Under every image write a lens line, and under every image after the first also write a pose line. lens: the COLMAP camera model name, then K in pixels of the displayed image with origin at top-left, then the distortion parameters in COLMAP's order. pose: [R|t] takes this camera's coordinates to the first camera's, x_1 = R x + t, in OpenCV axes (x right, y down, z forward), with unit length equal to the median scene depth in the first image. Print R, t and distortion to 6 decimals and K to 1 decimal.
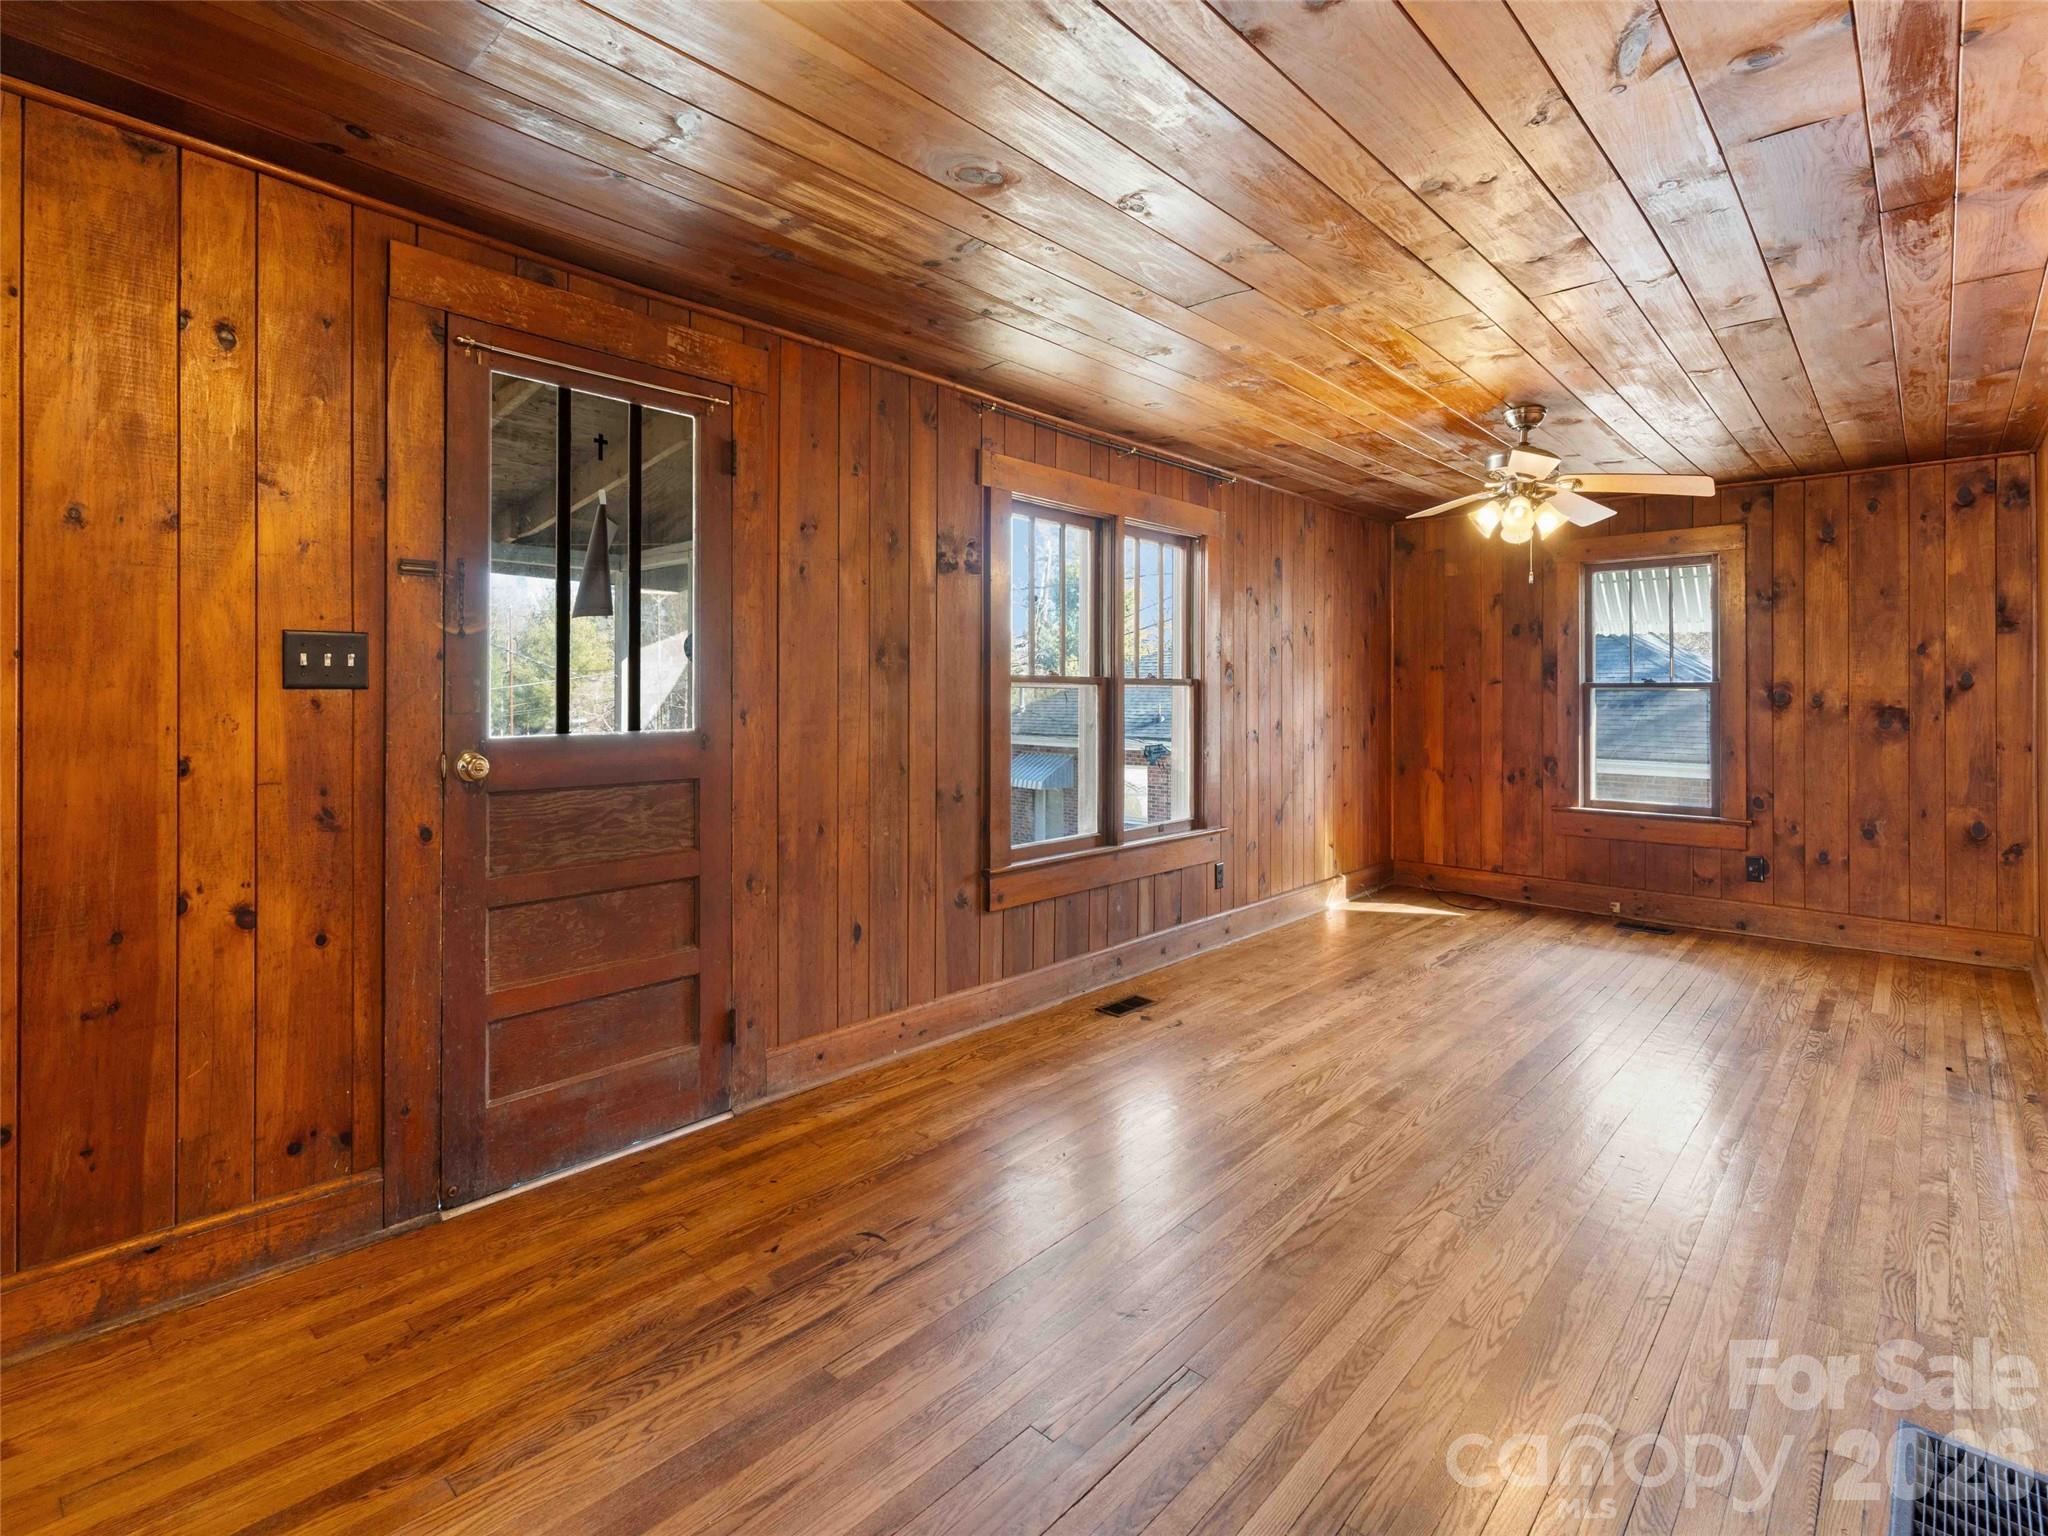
lens RADIAL K [[999.4, 0, 1033.3], [0, 999.4, 691.0], [0, 0, 1]] dist [0.007909, -0.002682]
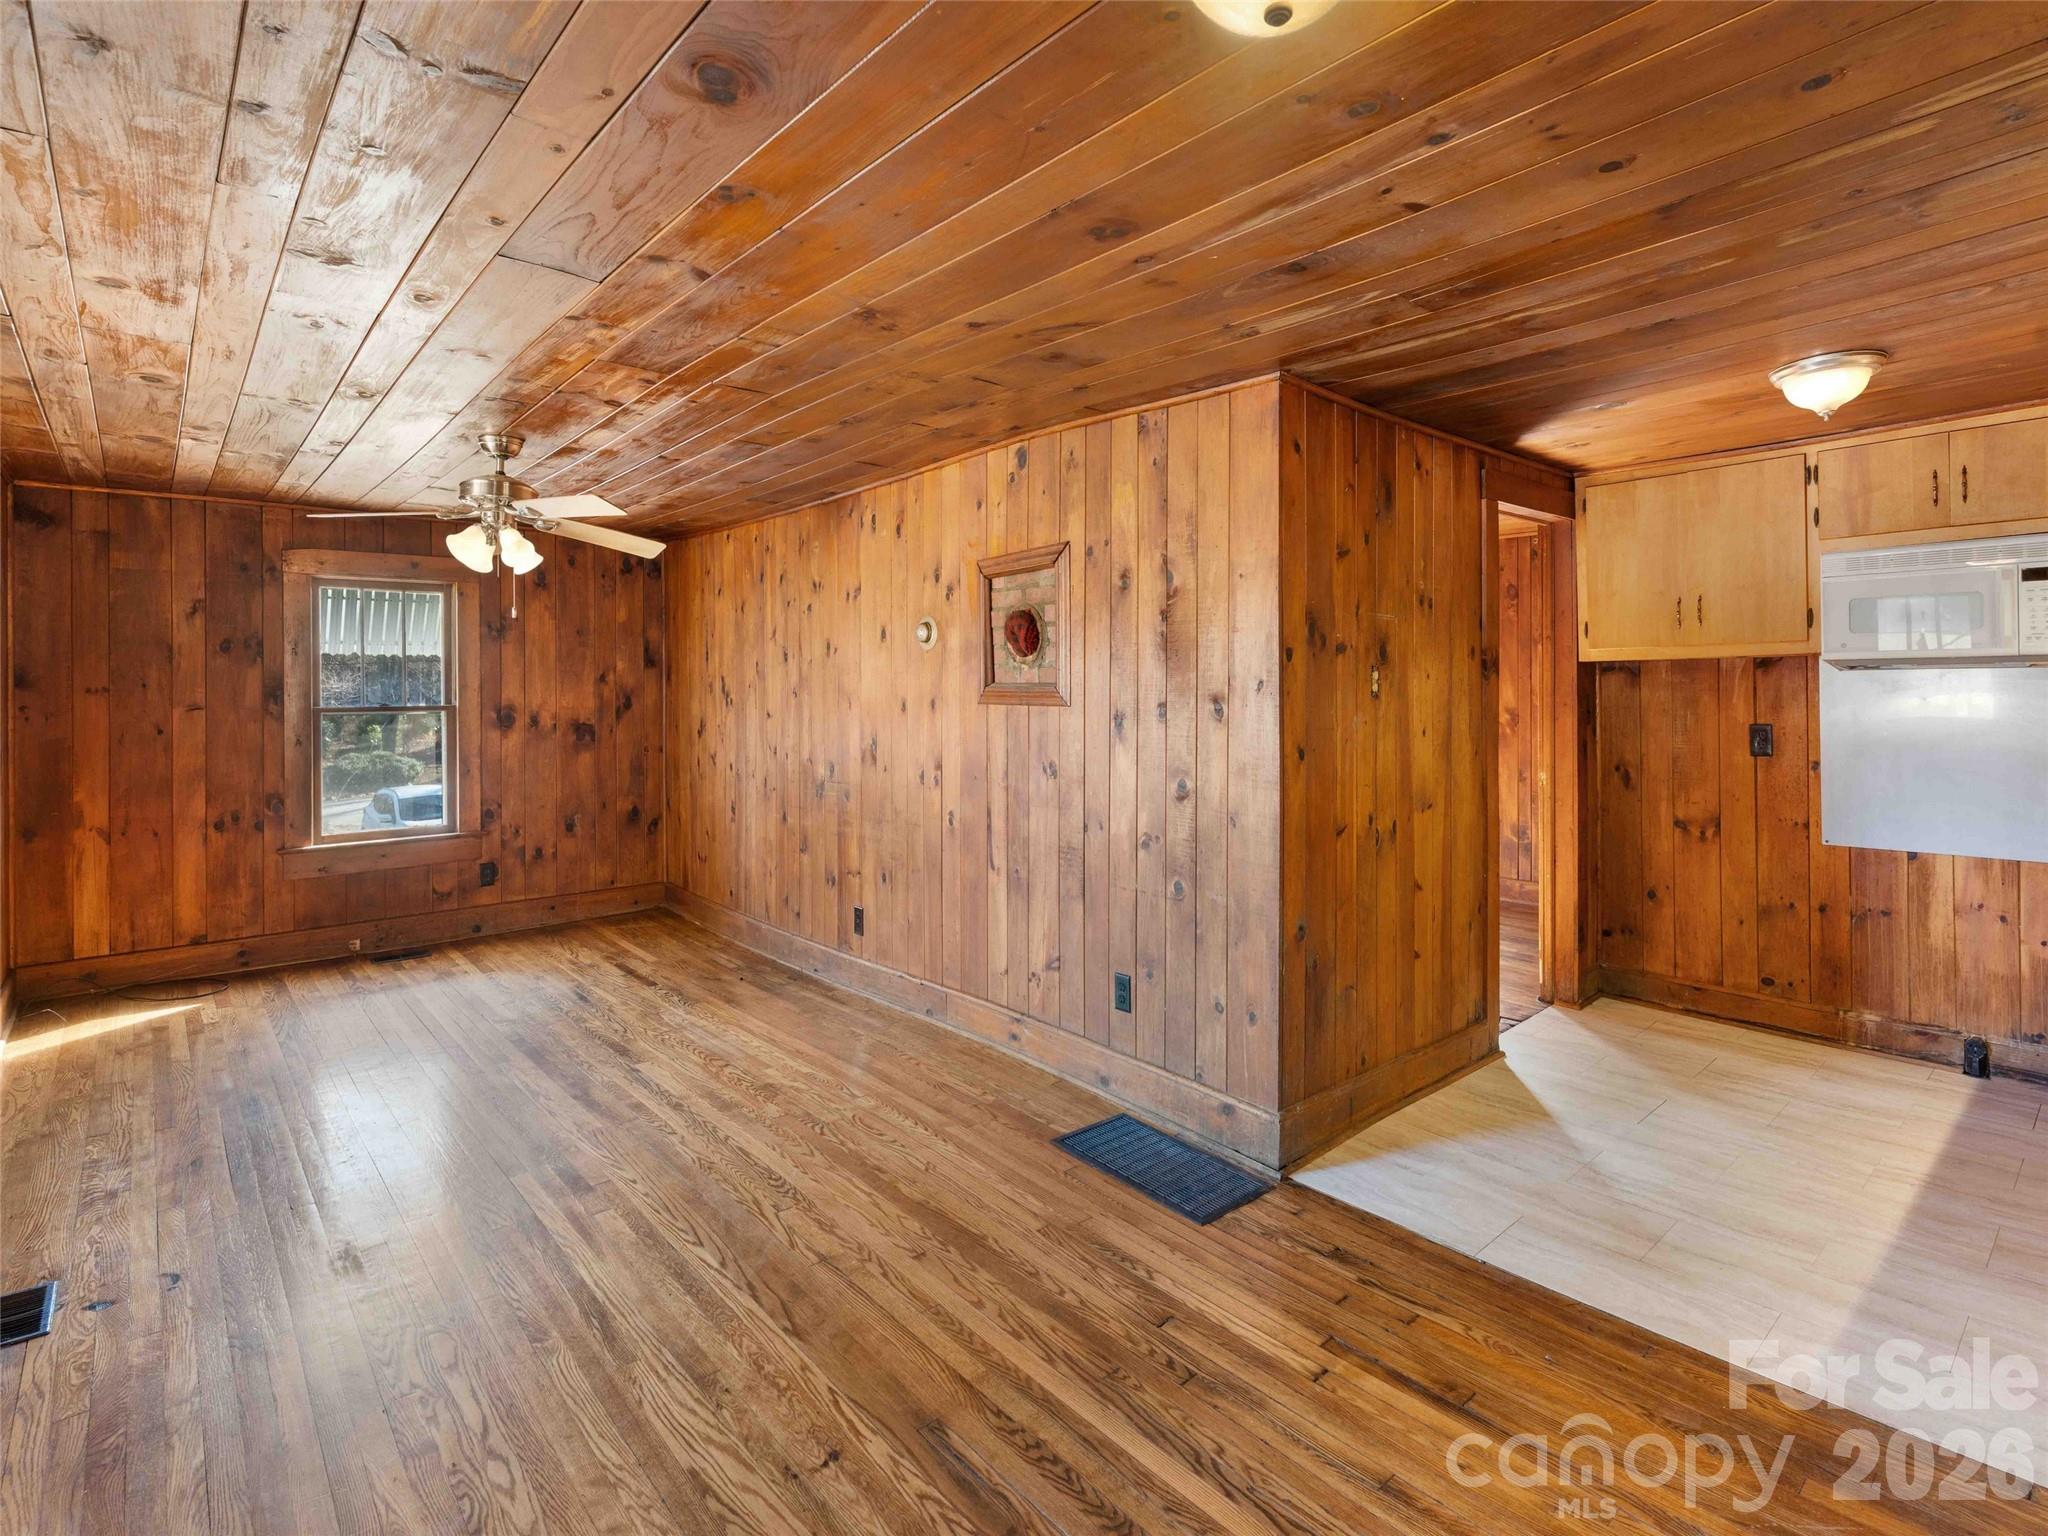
lens RADIAL K [[999.4, 0, 1029.6], [0, 999.4, 682.7], [0, 0, 1]] dist [0.007909, -0.002682]
pose [[0.117218, -0.000349, 0.993106, -0.326469], [0.006805, 0.999977, -0.000452, -0.030991], [-0.993083, 0.006811, 0.117217, 0.296876]]
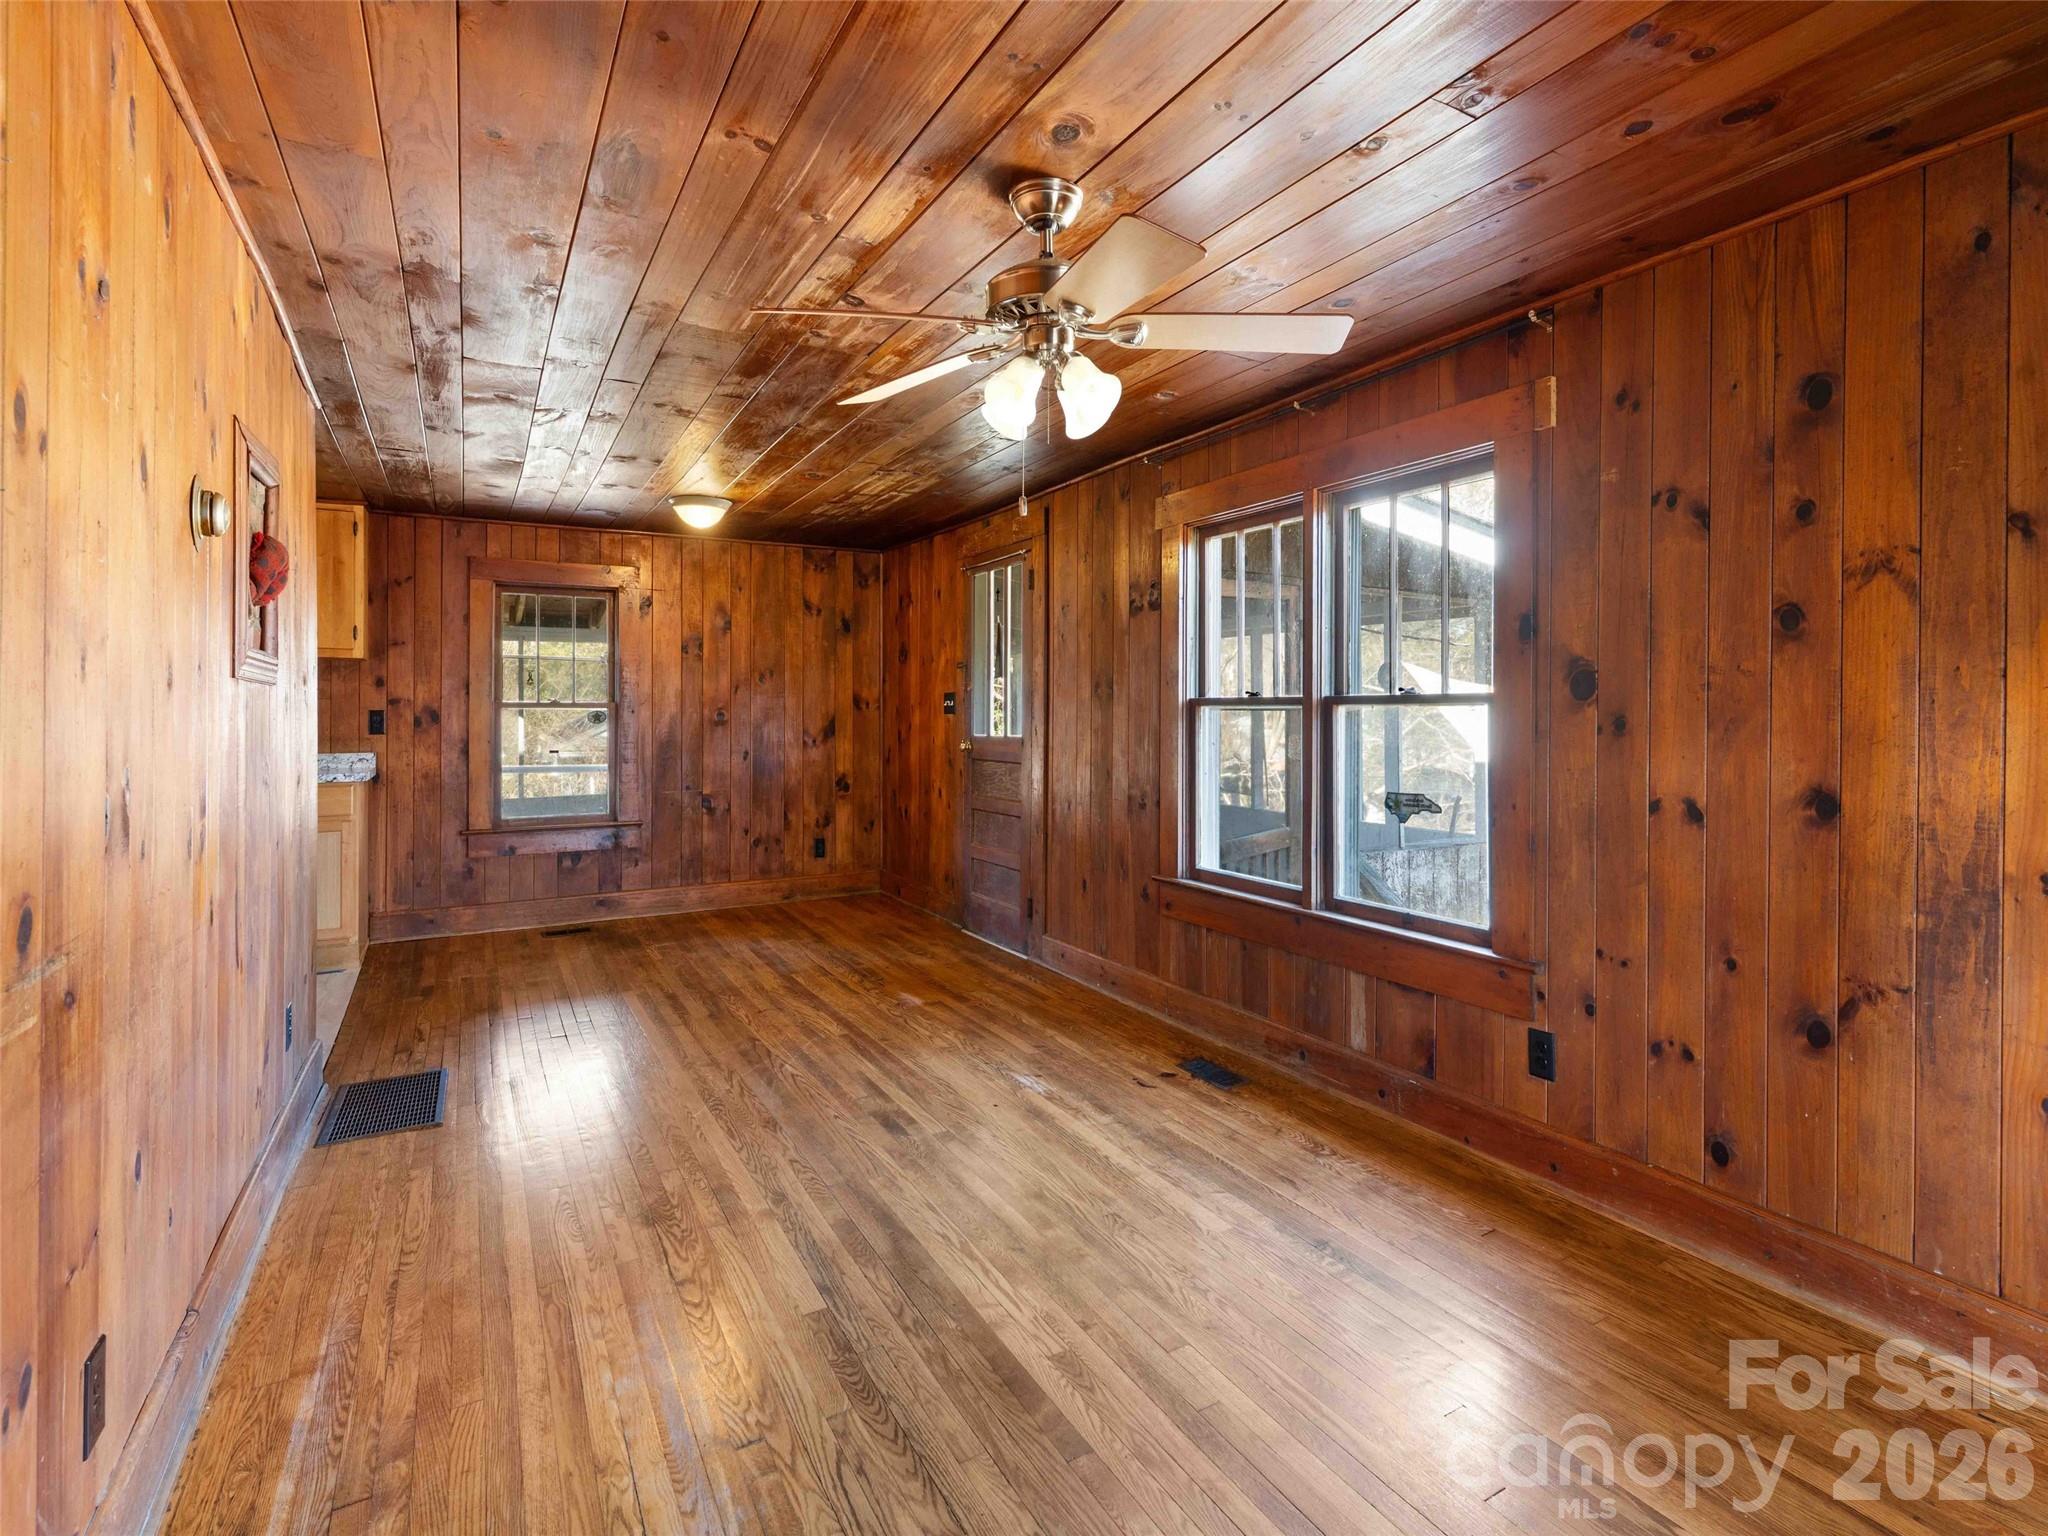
lens RADIAL K [[999.4, 0, 1020.4], [0, 999.4, 715.7], [0, 0, 1]] dist [0.007909, -0.002682]
pose [[-0.325474, -0.001276, -0.945550, 0.793793], [-0.002444, 0.999997, -0.000509, 0.001962], [0.945548, 0.002145, -0.325476, 0.915524]]
